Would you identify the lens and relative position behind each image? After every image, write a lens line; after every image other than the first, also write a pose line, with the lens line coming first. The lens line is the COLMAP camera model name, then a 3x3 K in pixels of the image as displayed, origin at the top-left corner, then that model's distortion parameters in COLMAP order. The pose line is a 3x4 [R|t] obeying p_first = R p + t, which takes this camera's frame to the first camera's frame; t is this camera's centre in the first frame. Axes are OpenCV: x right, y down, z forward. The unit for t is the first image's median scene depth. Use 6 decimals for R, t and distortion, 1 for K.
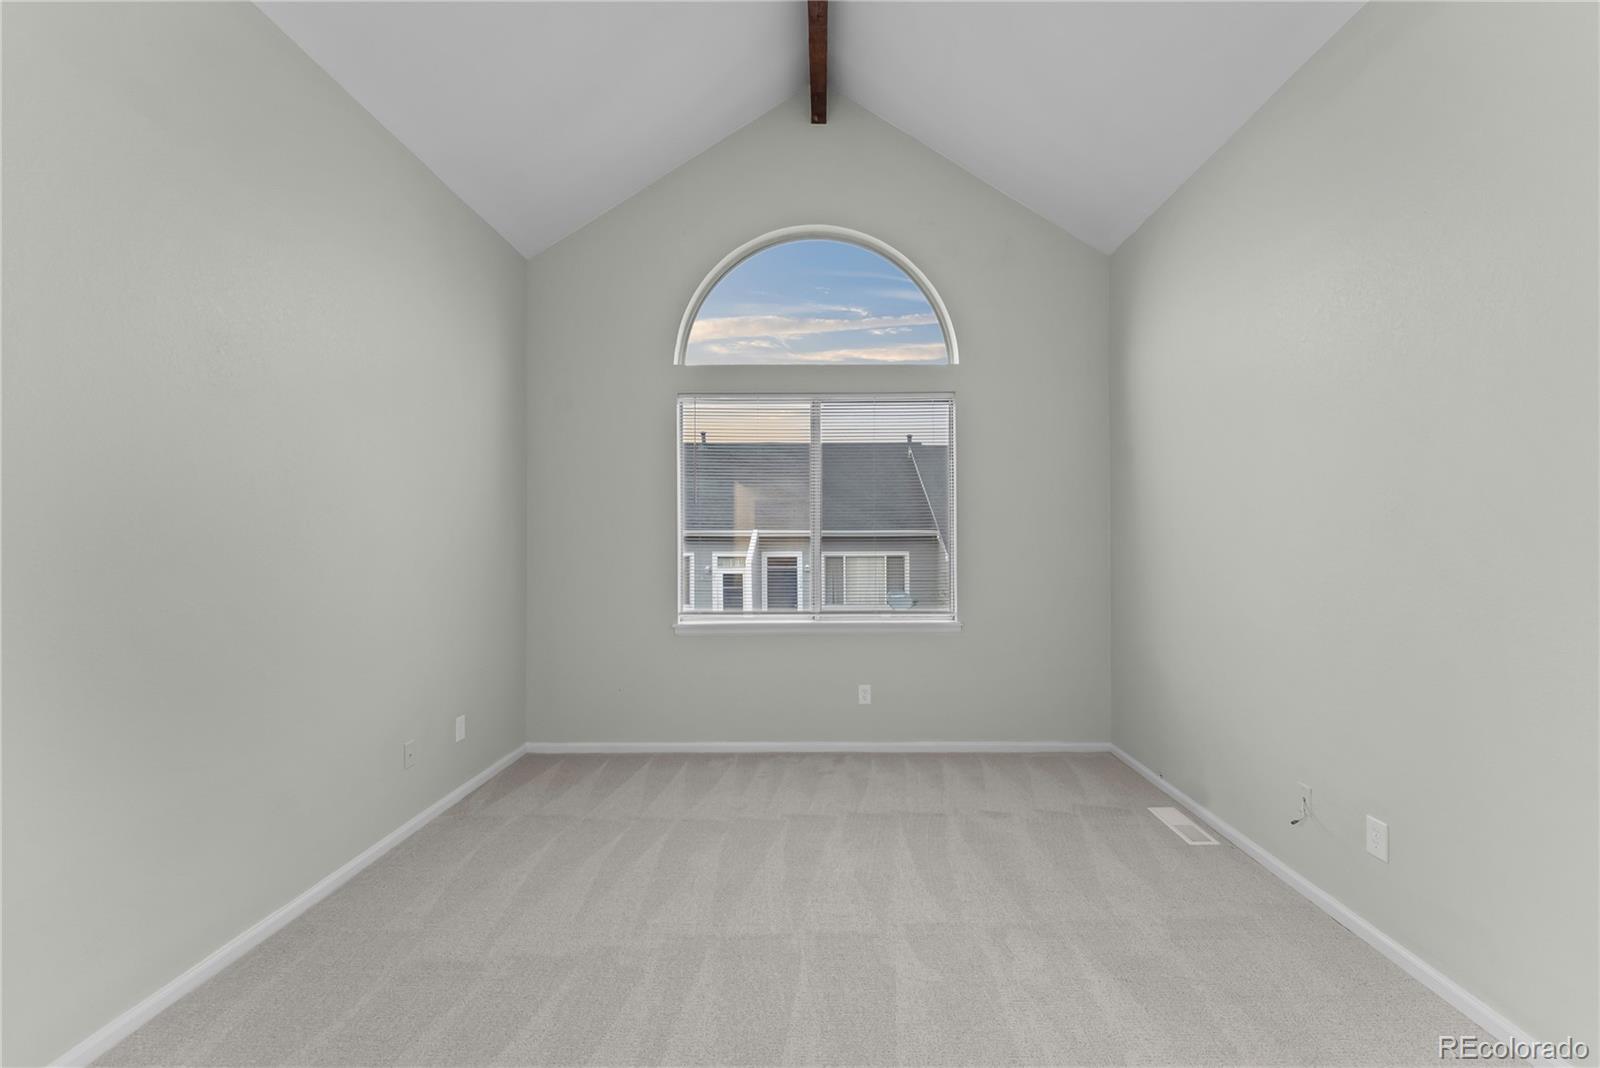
lens RADIAL K [[659.2, 0, 800.0], [0, 659.2, 534.0], [0, 0, 1]] dist [-0.002338, -0.000105]
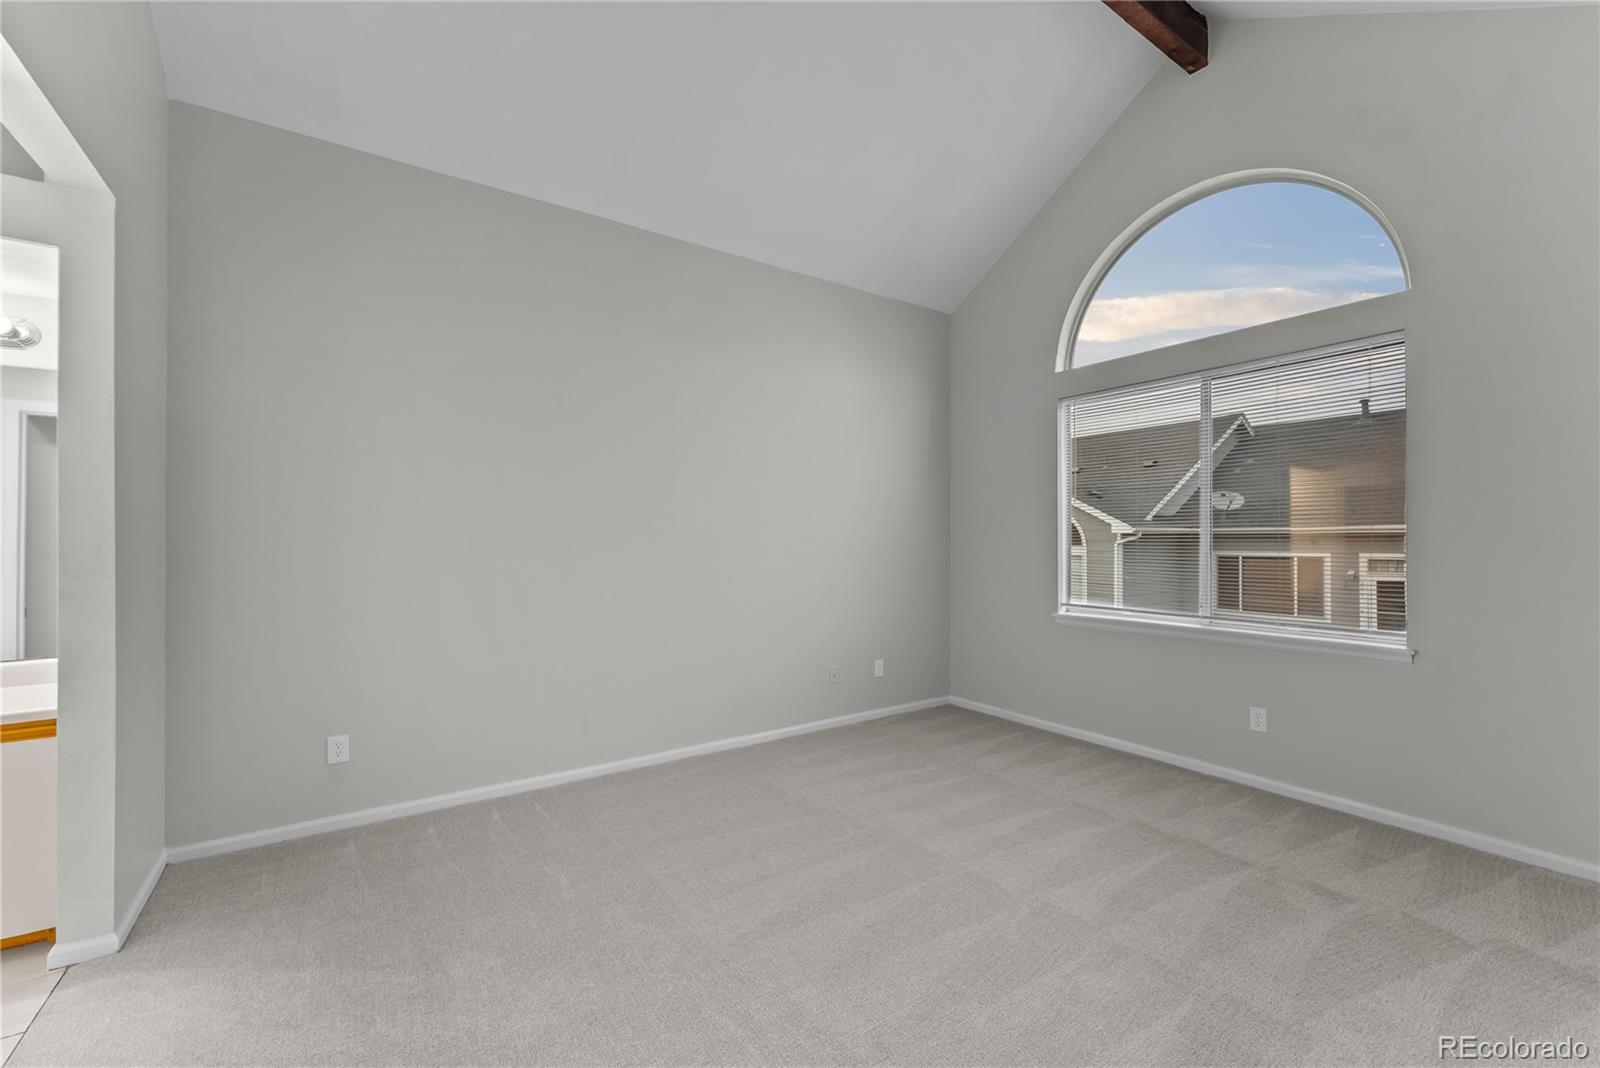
lens RADIAL K [[643.7, 0, 796.8], [0, 643.7, 528.5], [0, 0, 1]] dist [-0.000609, -0.000009]
pose [[0.572526, -0.009477, -0.819832, 0.433331], [0.005006, 0.999955, -0.008063, 0.004499], [0.819871, 0.000512, 0.572548, 0.052488]]
